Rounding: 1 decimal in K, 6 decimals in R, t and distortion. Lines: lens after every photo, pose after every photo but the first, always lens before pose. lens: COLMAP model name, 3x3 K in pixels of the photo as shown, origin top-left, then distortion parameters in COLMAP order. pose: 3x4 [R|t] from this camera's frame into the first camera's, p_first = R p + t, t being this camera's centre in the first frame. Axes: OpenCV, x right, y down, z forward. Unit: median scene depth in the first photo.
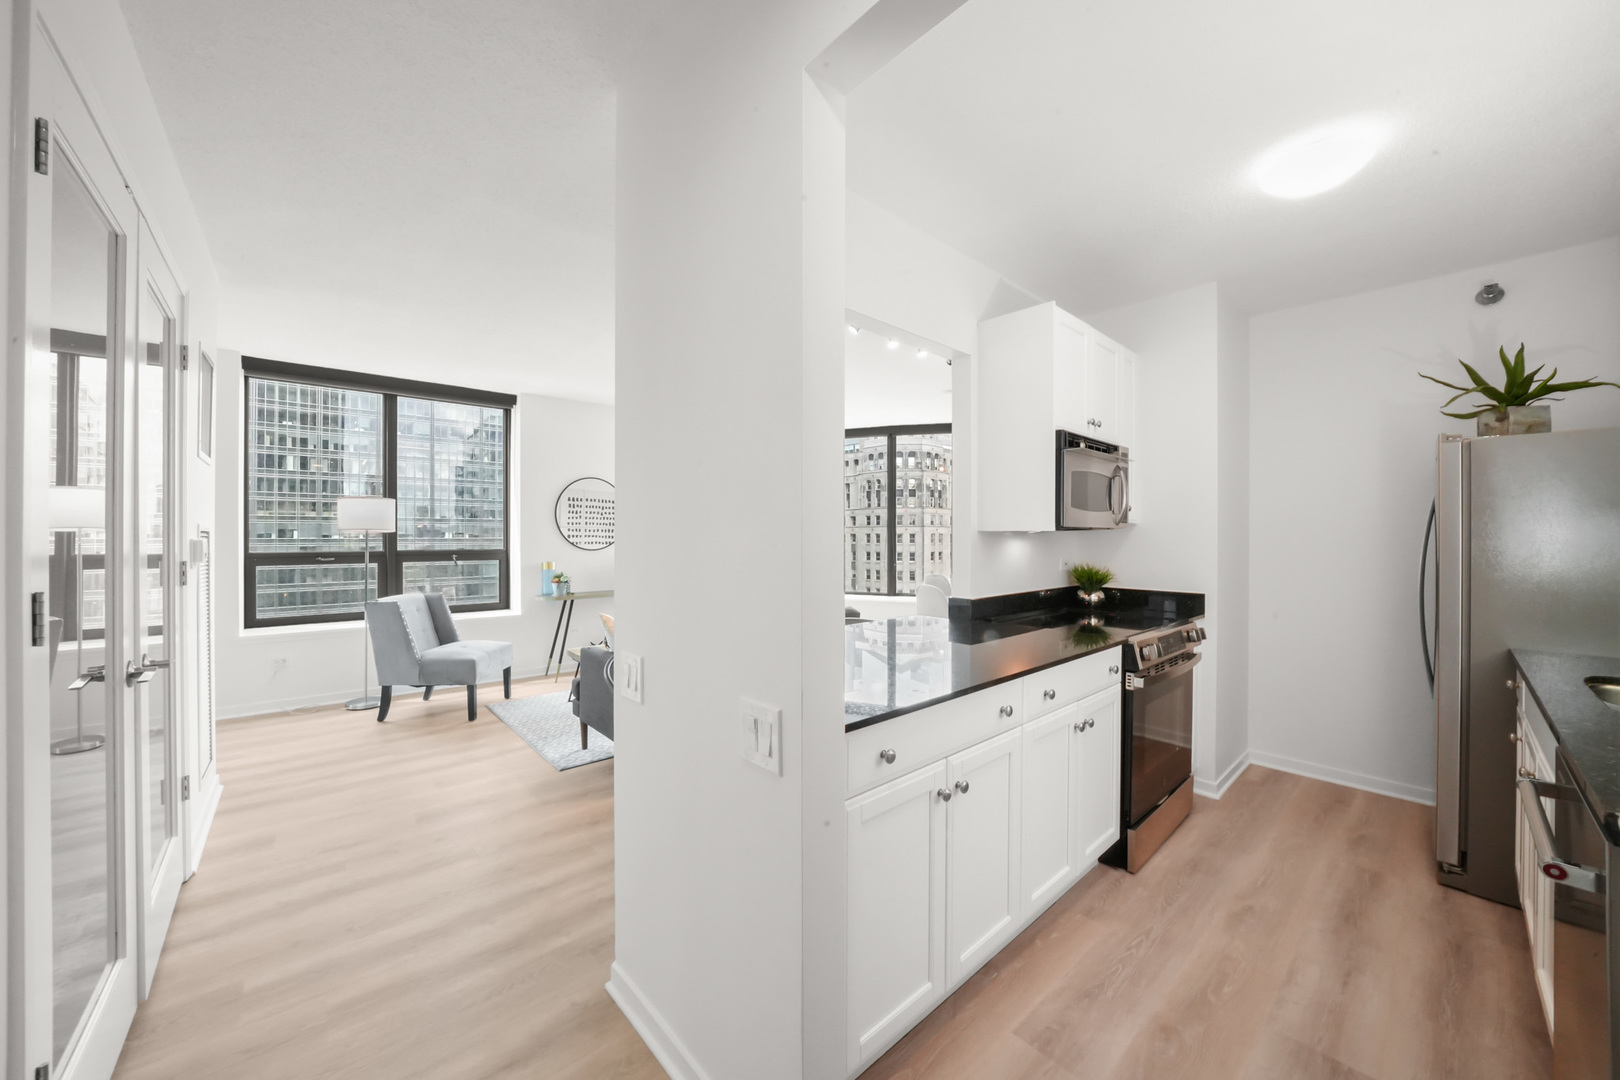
lens RADIAL K [[572.5, 0, 802.6], [0, 572.5, 532.3], [0, 0, 1]] dist [-0.011765, 0.000261]
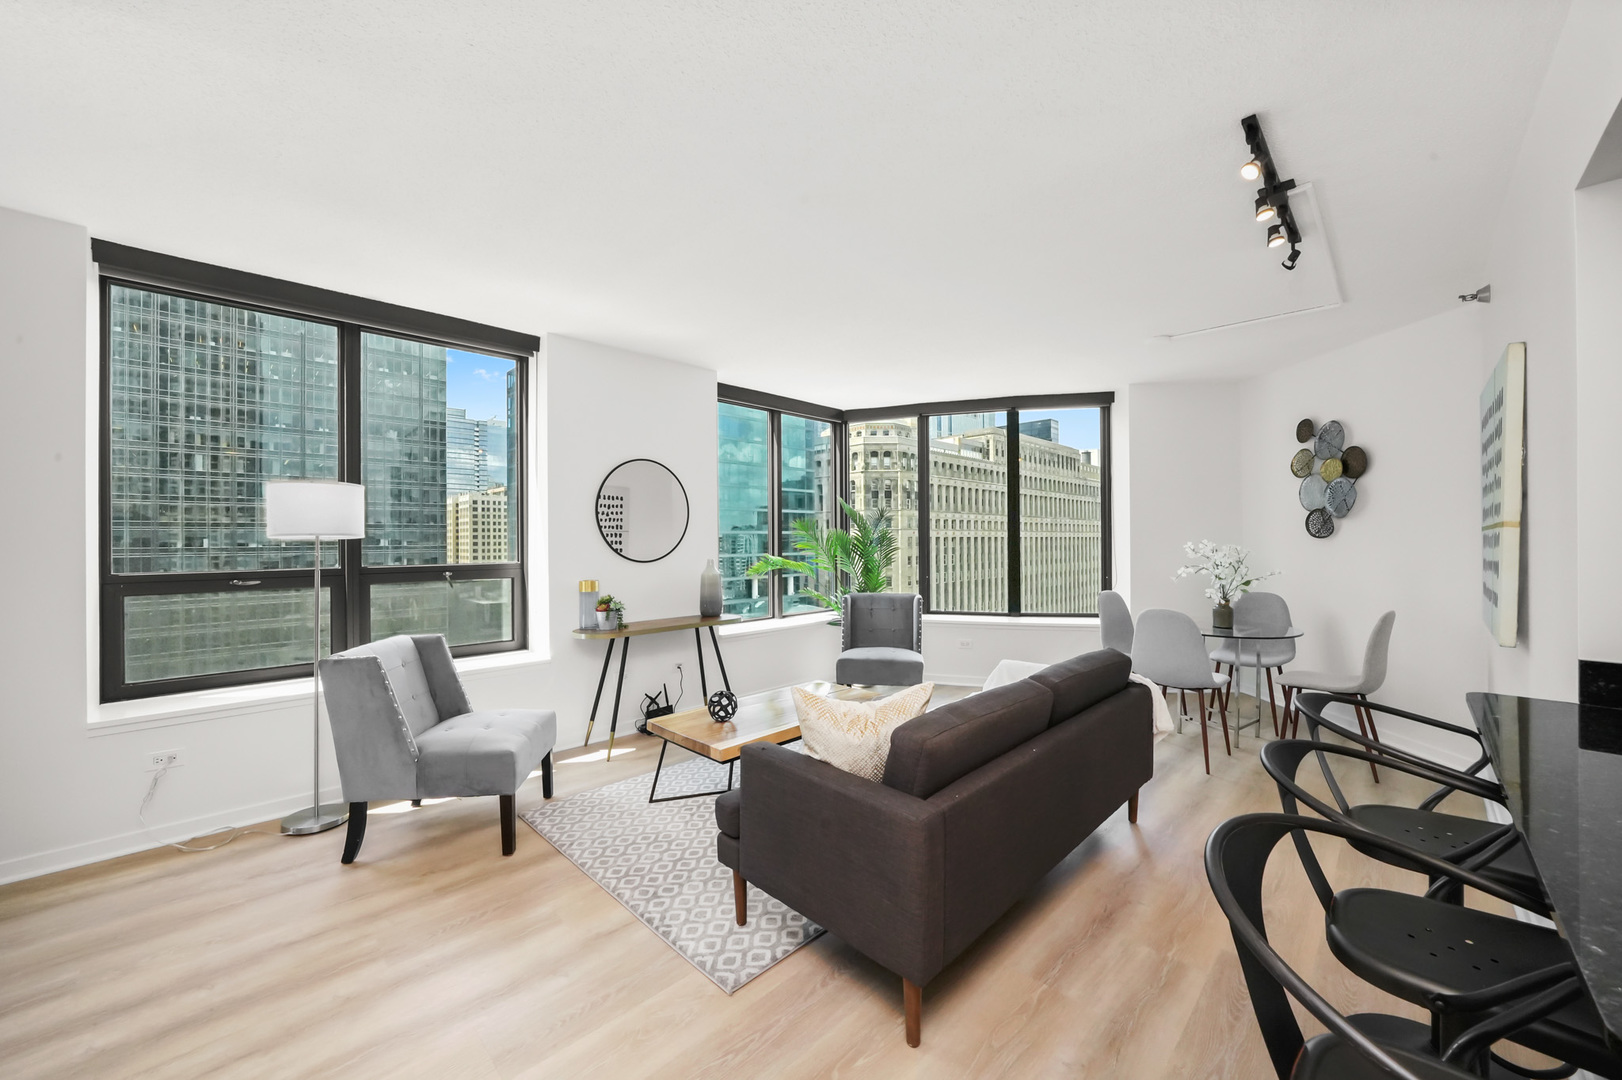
lens RADIAL K [[604.1, 0, 792.8], [0, 604.1, 533.7], [0, 0, 1]] dist [0.005324, 0.000486]
pose [[0.999114, -0.007412, 0.041428, -0.174421], [0.007619, 0.999959, -0.004848, 0.000924], [-0.041390, 0.005160, 0.999130, 0.201004]]
